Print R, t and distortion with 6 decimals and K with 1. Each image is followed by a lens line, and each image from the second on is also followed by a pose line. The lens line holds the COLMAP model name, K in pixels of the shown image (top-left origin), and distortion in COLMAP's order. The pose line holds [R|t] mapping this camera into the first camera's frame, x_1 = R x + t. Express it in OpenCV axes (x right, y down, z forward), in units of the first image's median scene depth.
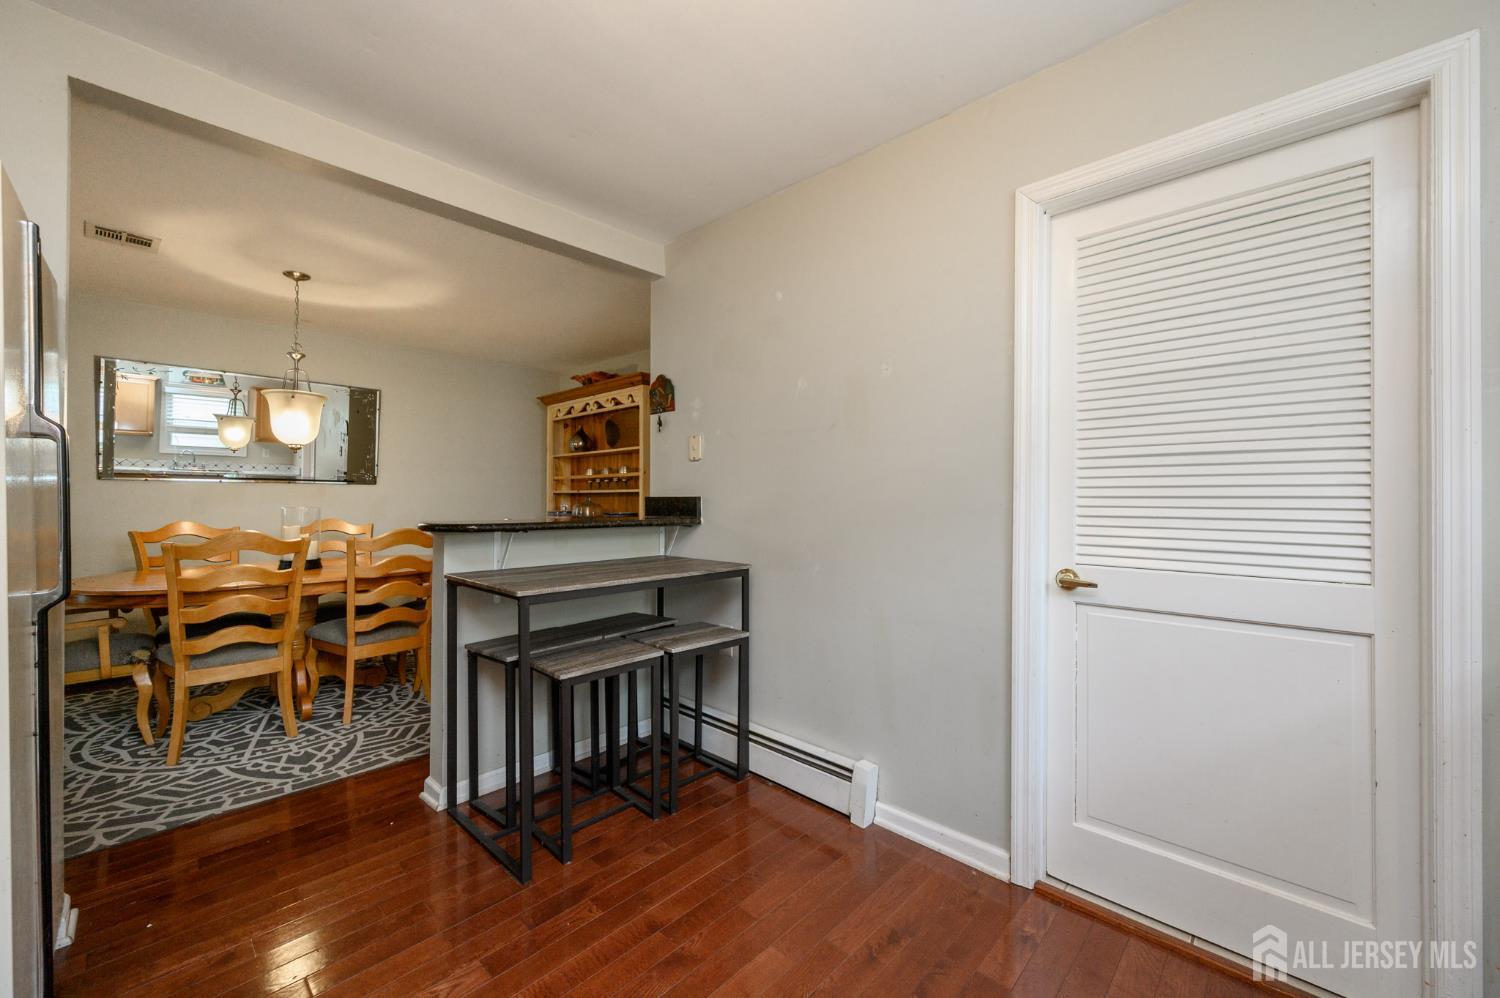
lens RADIAL K [[590.4, 0, 744.2], [0, 590.4, 496.9], [0, 0, 1]] dist [-0.000965, 0.000486]
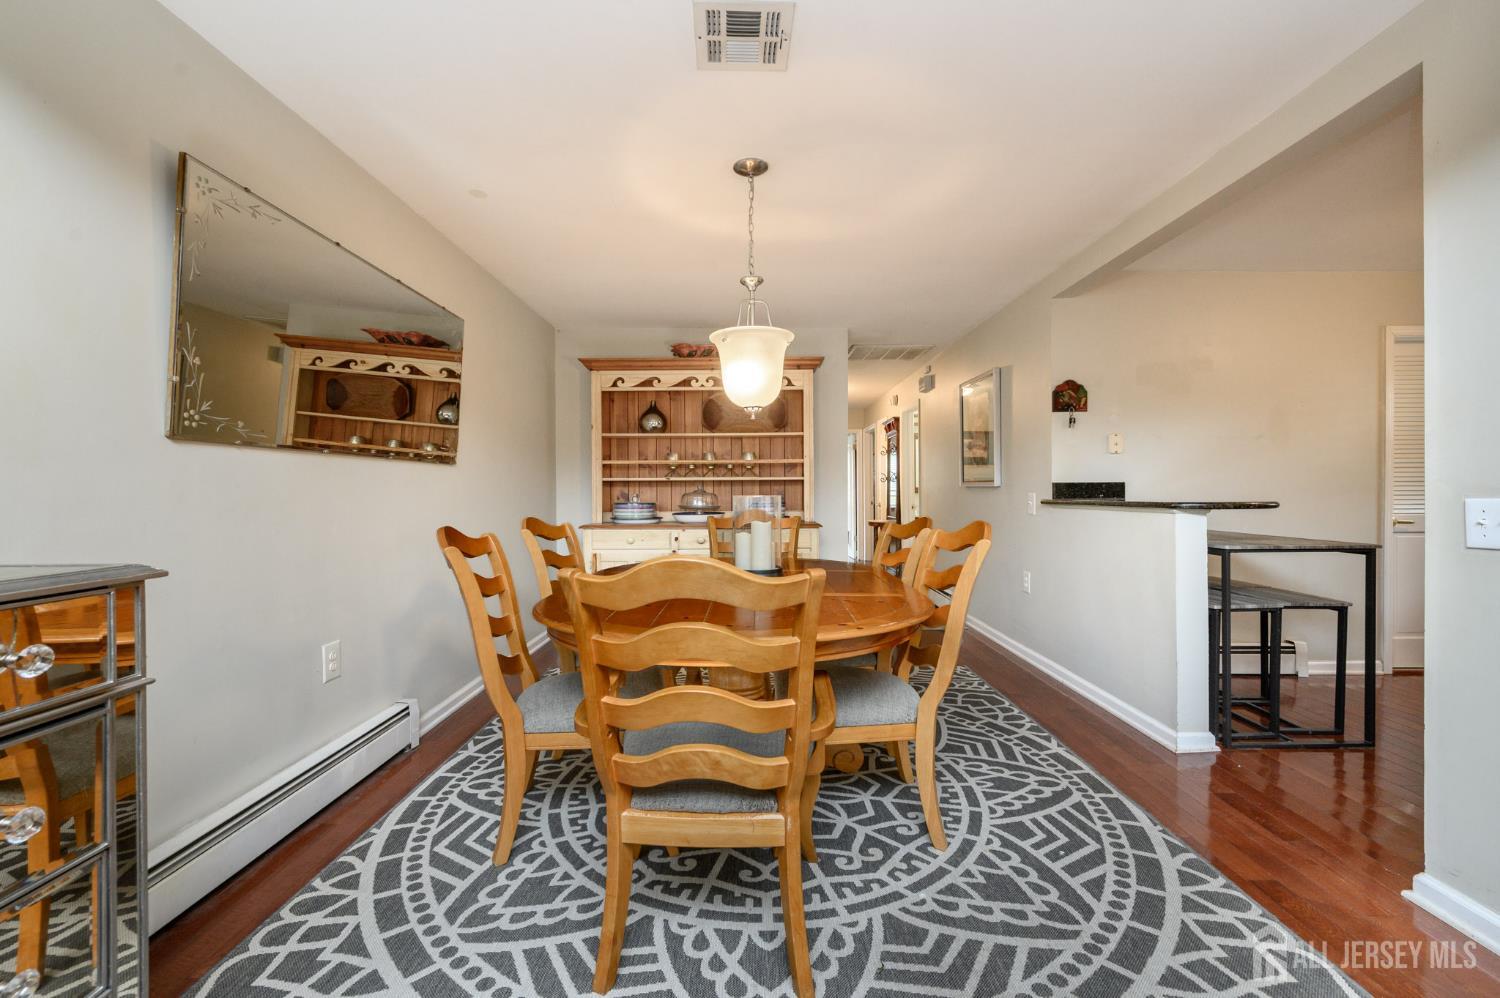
lens RADIAL K [[590.4, 0, 736.5], [0, 590.4, 496.4], [0, 0, 1]] dist [-0.000965, 0.000486]
pose [[0.746898, -0.005940, 0.664912, -1.632002], [0.002985, 0.999980, 0.005580, 0.022805], [-0.664932, -0.002183, 0.746901, 0.632645]]
